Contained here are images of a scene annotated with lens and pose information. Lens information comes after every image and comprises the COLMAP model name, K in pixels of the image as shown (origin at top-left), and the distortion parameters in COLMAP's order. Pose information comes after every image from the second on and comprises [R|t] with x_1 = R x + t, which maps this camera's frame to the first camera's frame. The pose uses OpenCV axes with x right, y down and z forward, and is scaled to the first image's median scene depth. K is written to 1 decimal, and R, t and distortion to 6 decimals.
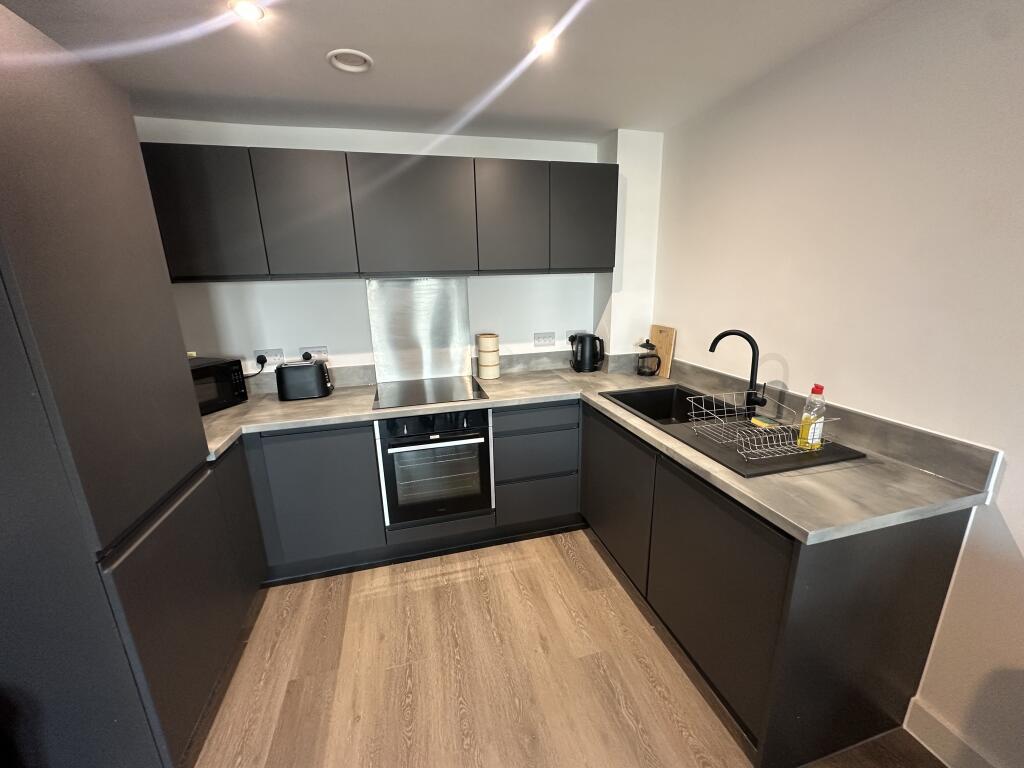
lens RADIAL K [[407.3, 0, 514.7], [0, 407.3, 387.7], [0, 0, 1]] dist [-0.000617, 0.001878]
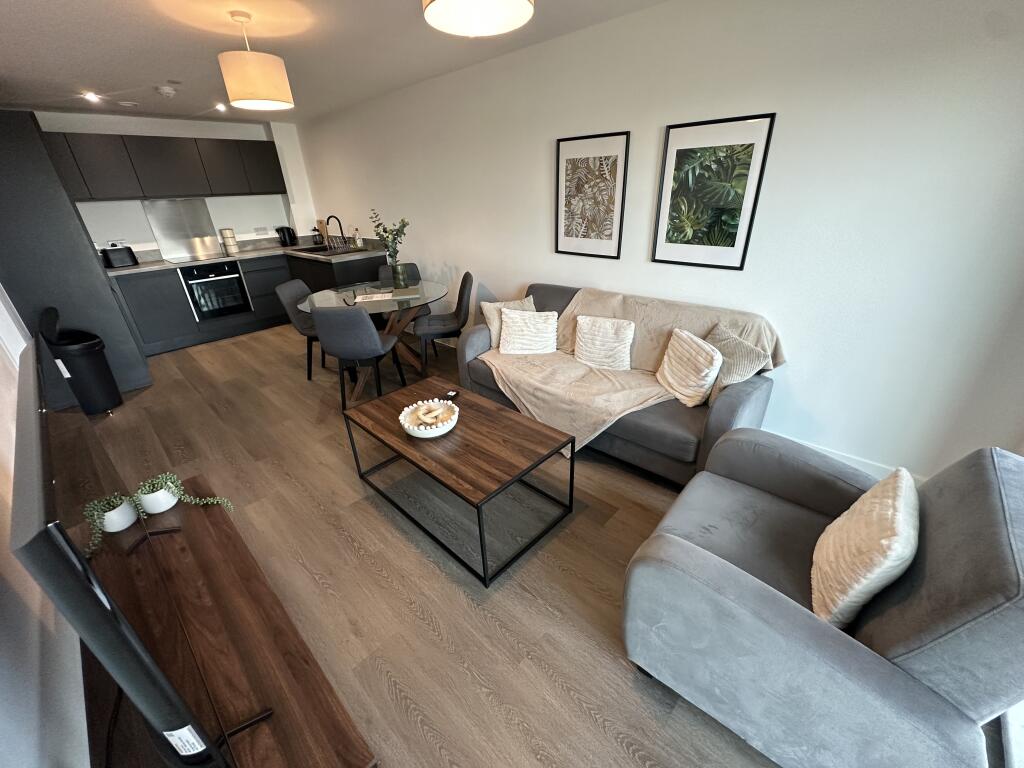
lens RADIAL K [[407.3, 0, 510.7], [0, 407.3, 383.0], [0, 0, 1]] dist [-0.000617, 0.001878]
pose [[0.852718, -0.233636, 0.467211, 0.013239], [0.150421, 0.966343, 0.208697, 0.415205], [-0.500245, -0.107681, 0.859162, -1.571964]]
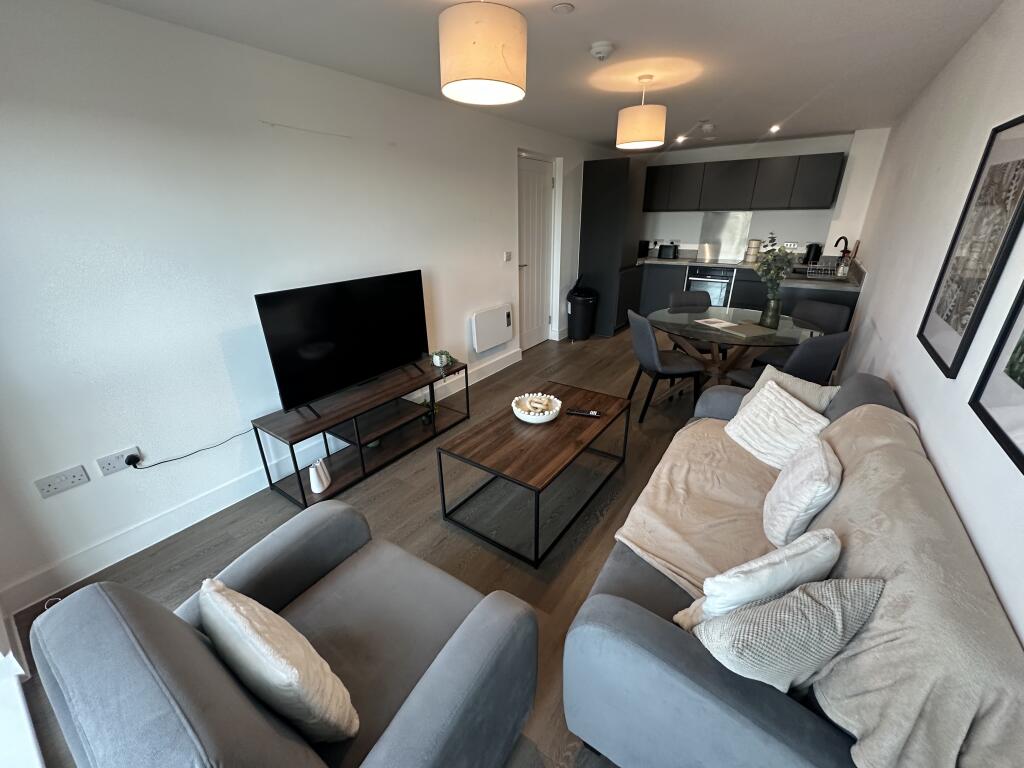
lens RADIAL K [[407.3, 0, 508.1], [0, 407.3, 380.7], [0, 0, 1]] dist [-0.000617, 0.001878]
pose [[0.644054, 0.304073, -0.701950, 0.884414], [-0.197237, 0.952588, 0.231676, 0.357172], [0.739116, -0.010761, 0.673492, -1.492267]]
